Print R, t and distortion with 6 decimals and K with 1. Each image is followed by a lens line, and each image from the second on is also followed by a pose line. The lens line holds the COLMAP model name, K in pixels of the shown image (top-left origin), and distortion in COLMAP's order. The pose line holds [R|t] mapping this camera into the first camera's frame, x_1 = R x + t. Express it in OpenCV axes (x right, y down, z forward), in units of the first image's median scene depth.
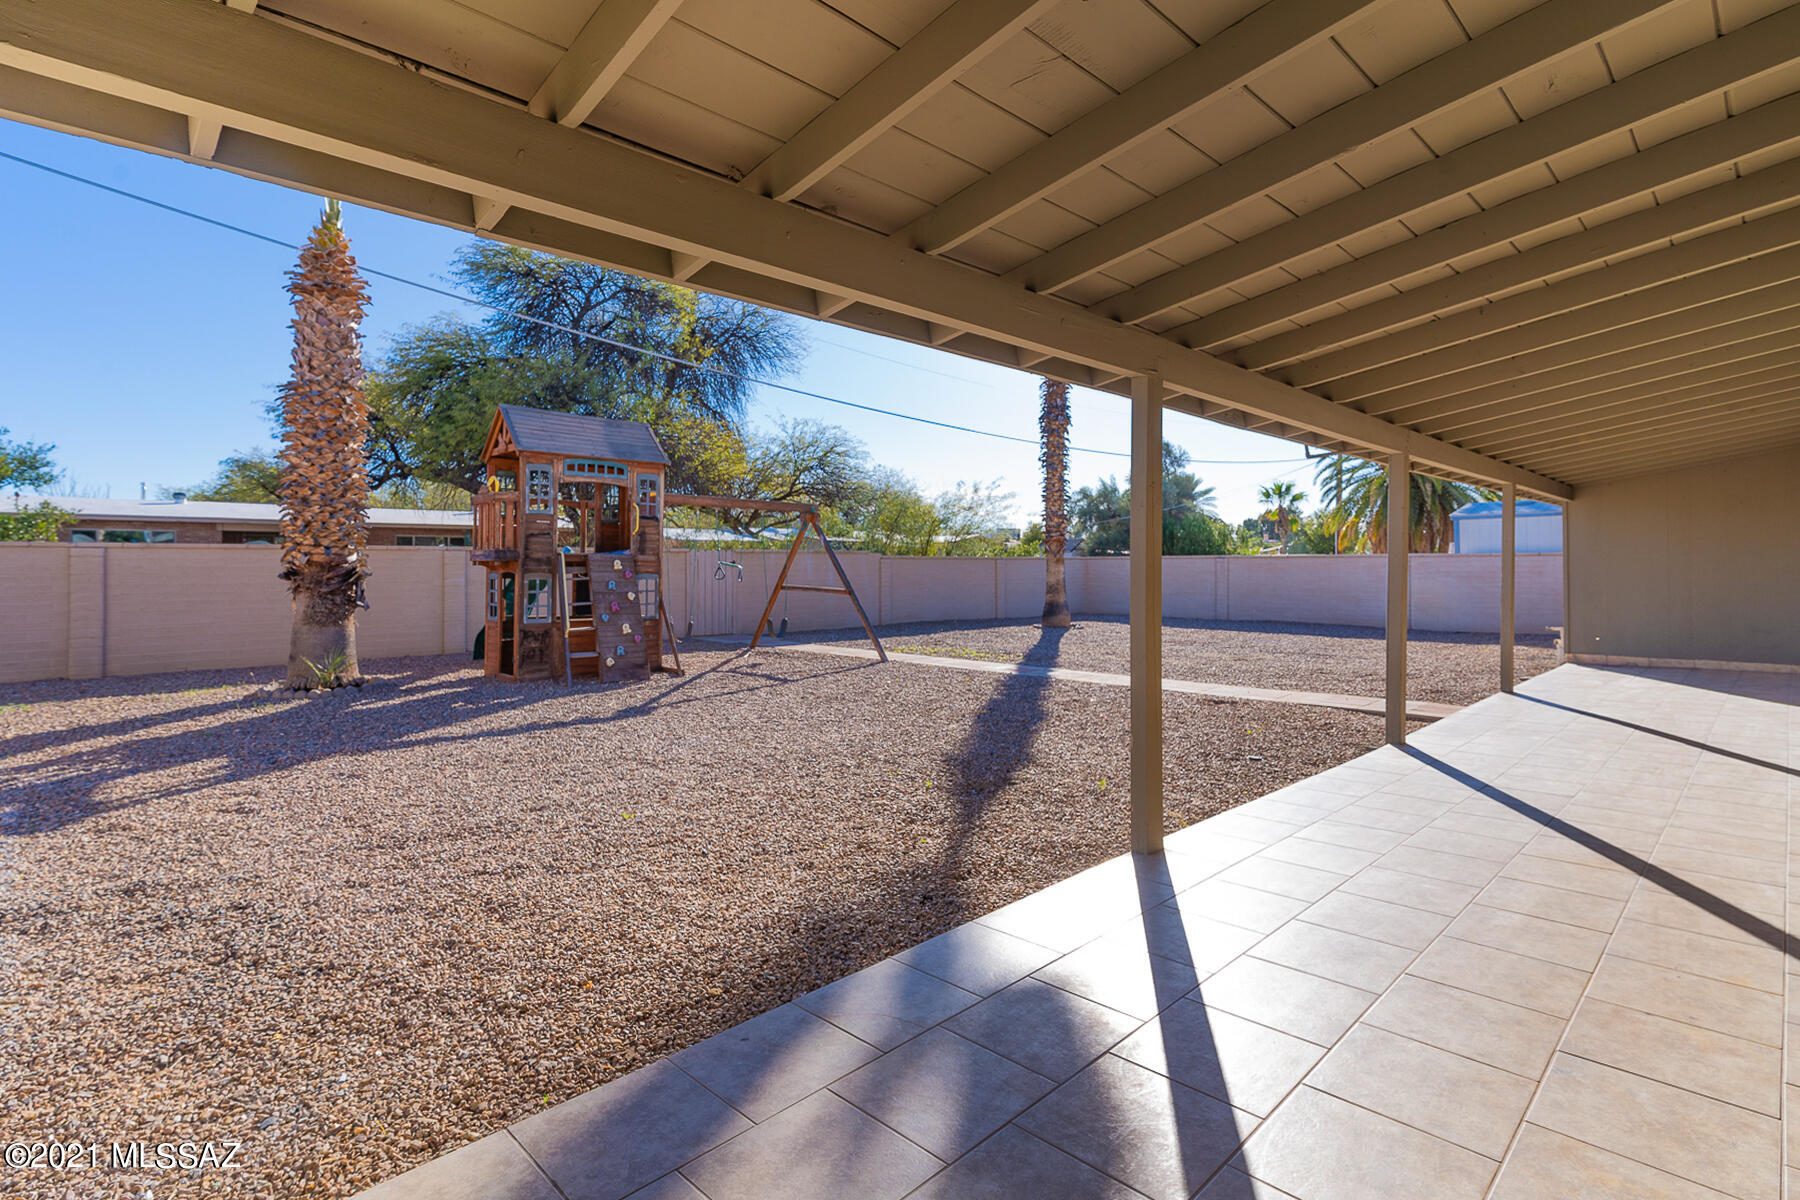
lens RADIAL K [[882.0, 0, 928.8], [0, 882.0, 540.4], [0, 0, 1]] dist [-0.002770, 0.000892]
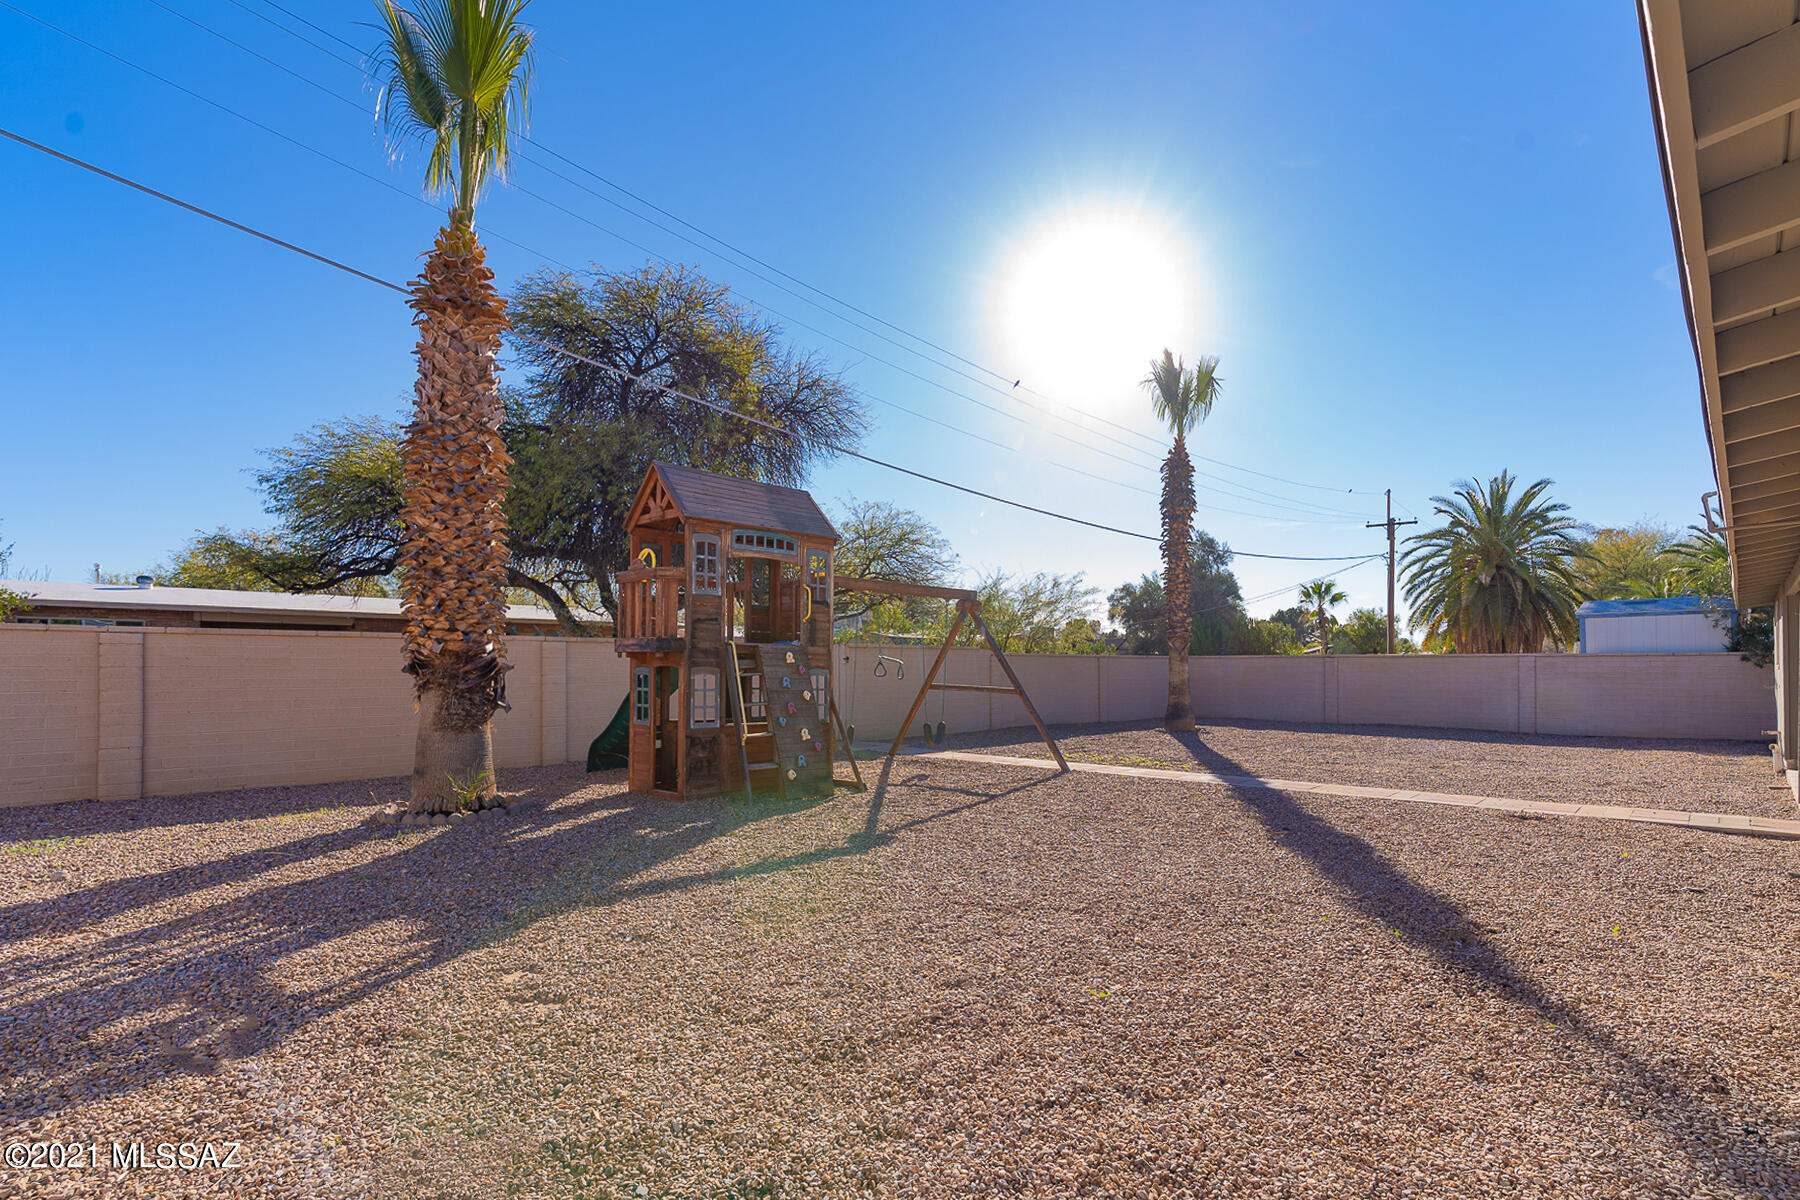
lens RADIAL K [[890.8, 0, 913.6], [0, 890.8, 648.0], [0, 0, 1]] dist [0.000153, -0.000991]
pose [[0.997452, 0.004459, 0.071201, -0.314759], [-0.004783, 0.999979, 0.004375, 0.015149], [-0.071180, -0.004704, 0.997452, 0.161844]]
